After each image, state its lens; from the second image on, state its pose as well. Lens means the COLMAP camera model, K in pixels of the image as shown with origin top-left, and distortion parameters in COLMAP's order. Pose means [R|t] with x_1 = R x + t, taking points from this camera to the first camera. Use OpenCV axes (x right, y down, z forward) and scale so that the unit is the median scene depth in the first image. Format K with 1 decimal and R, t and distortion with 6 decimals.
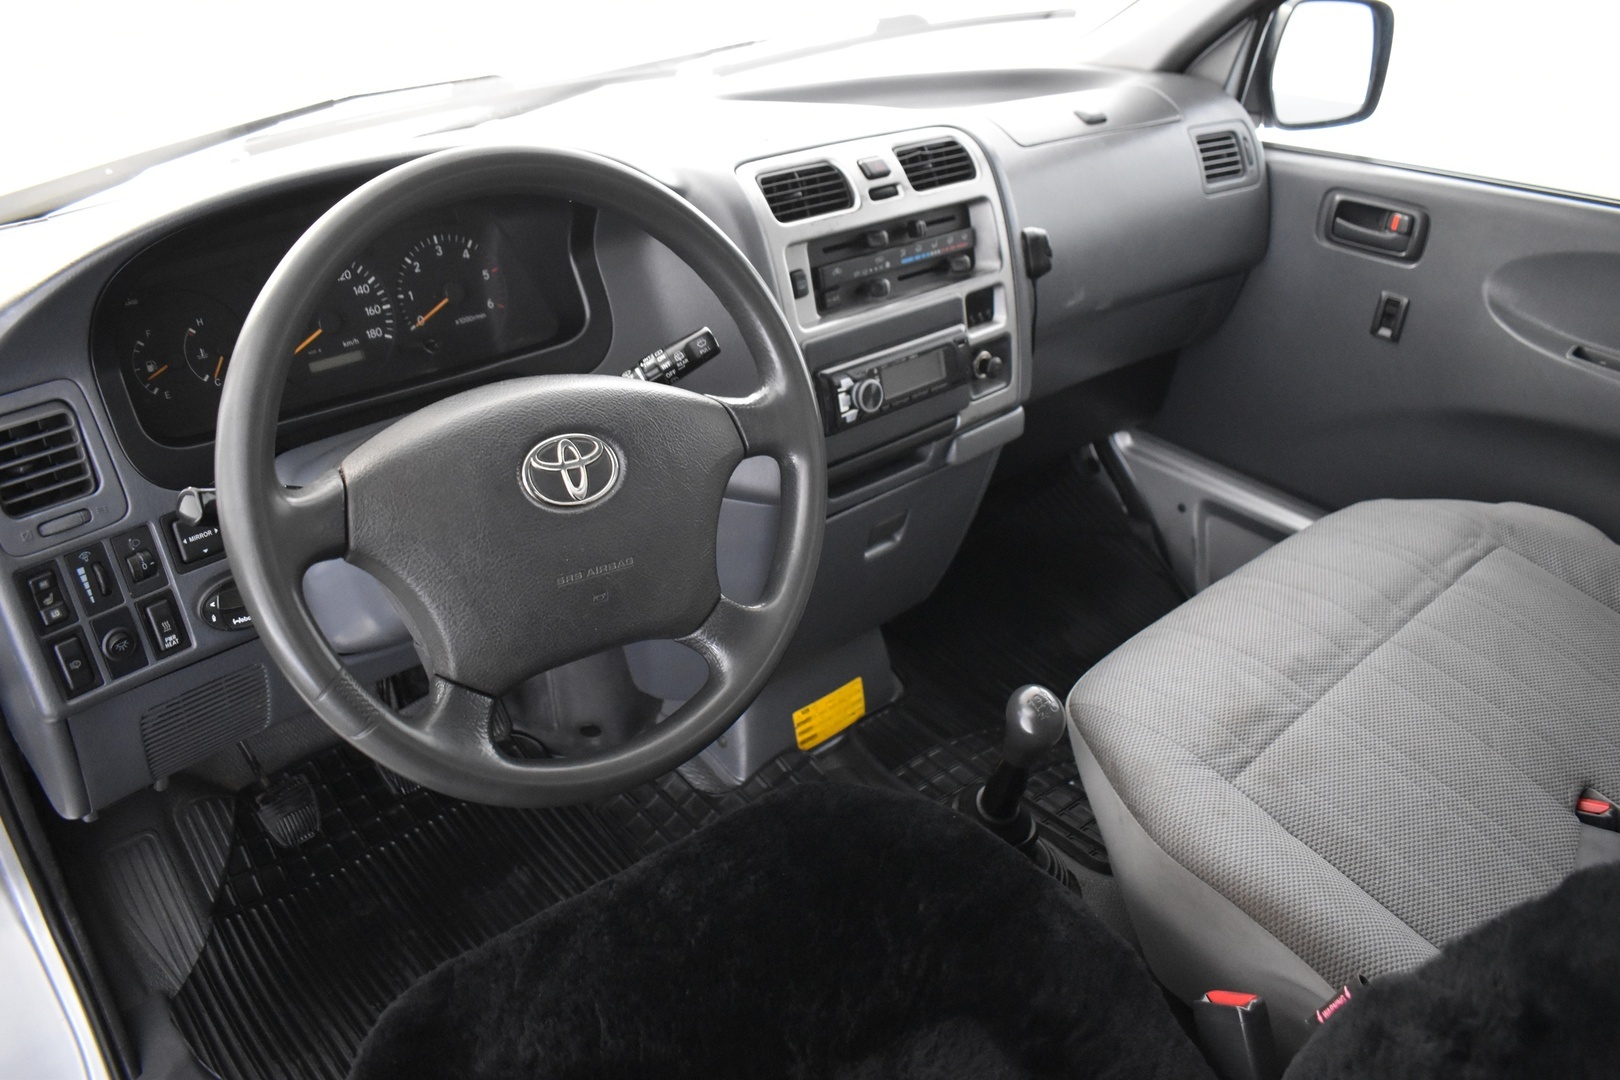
lens RADIAL K [[1216.3, 0, 810.0], [0, 1216.3, 540.0], [0, 0, 1]] dist [-0.101829, 0.017523]
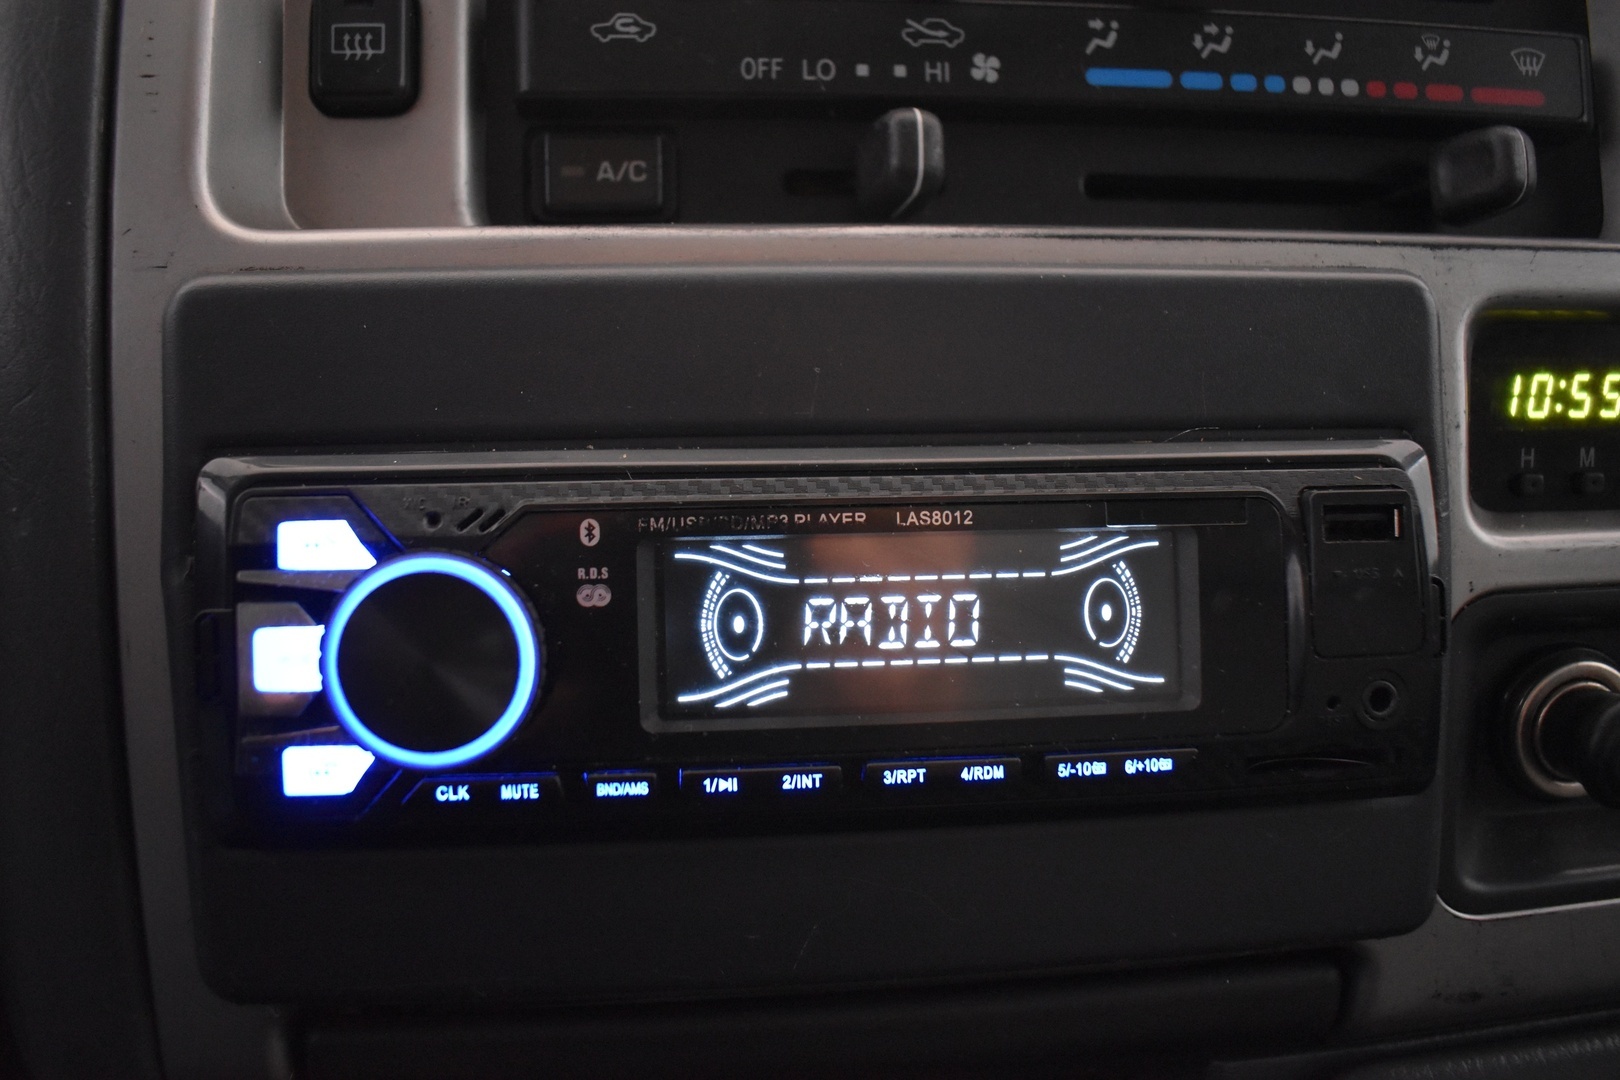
lens RADIAL K [[1216.3, 0, 810.0], [0, 1216.3, 540.0], [0, 0, 1]] dist [-0.101829, 0.017523]
pose [[0.803894, 0.131784, -0.579989, 0.157174], [-0.292389, 0.936740, -0.192423, -0.109866], [0.517941, 0.324270, 0.791572, 0.836254]]
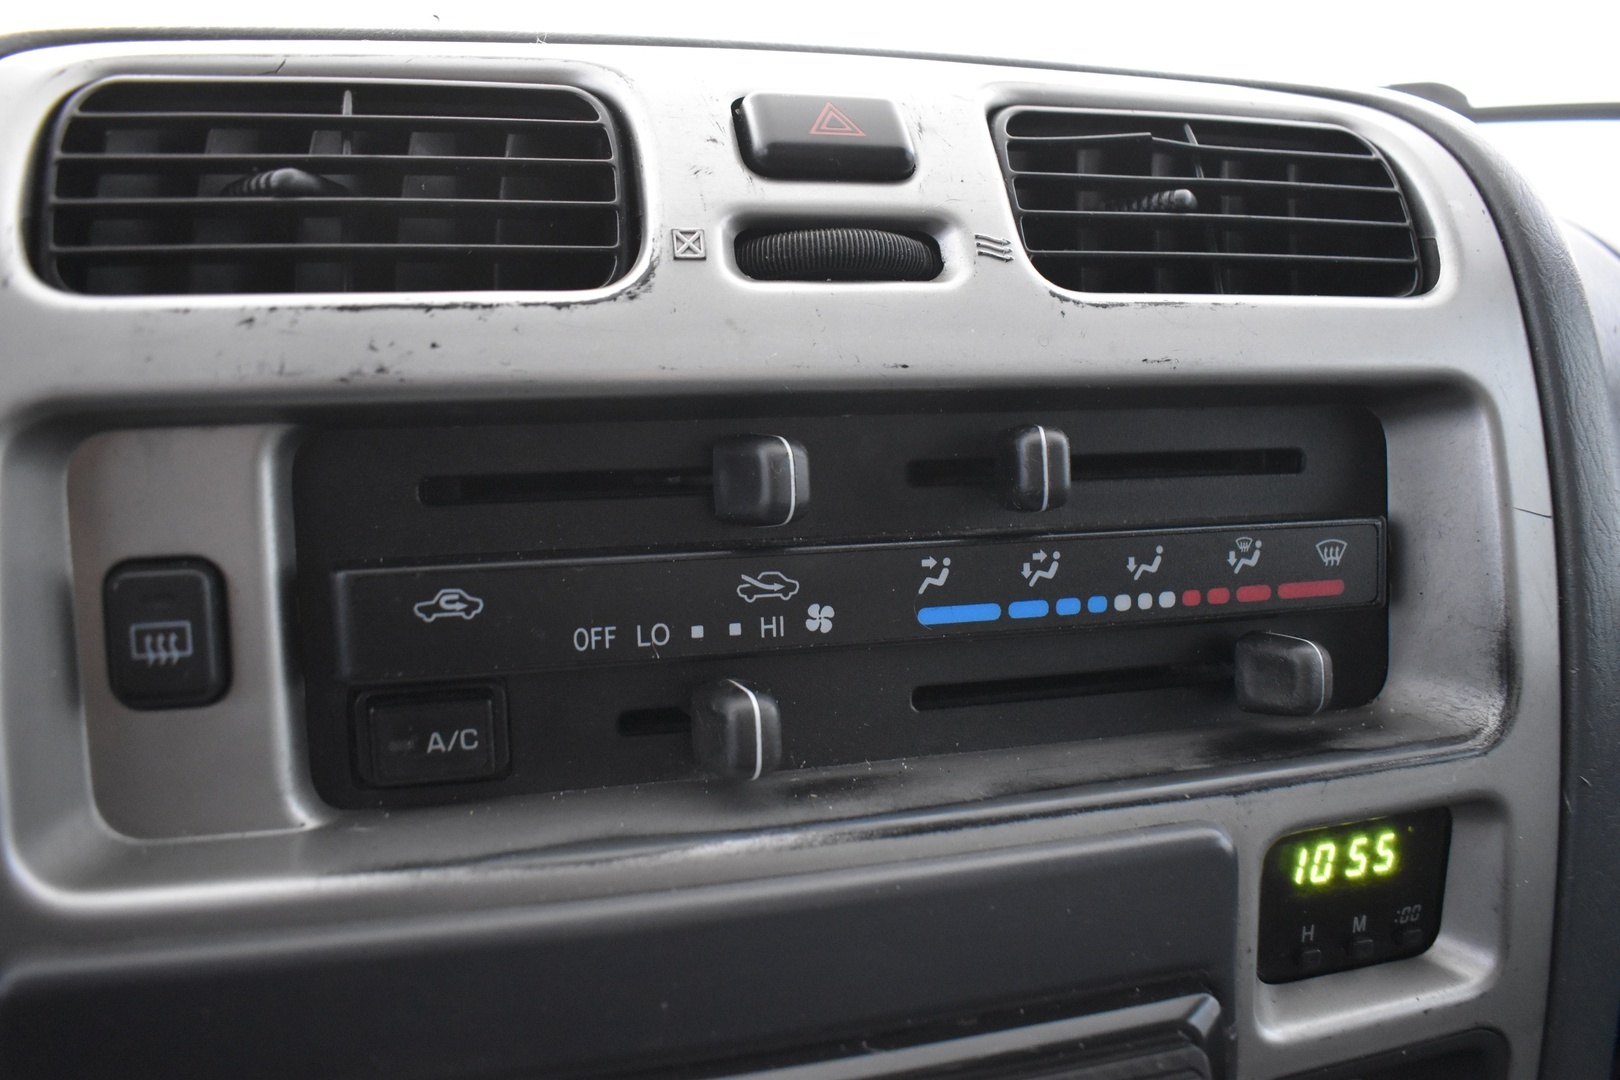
lens RADIAL K [[1216.3, 0, 810.0], [0, 1216.3, 540.0], [0, 0, 1]] dist [-0.101829, 0.017523]
pose [[0.887245, 0.155531, -0.434289, 0.140692], [-0.251003, 0.952650, -0.171624, -0.200423], [0.387033, 0.261280, 0.884273, 0.802787]]
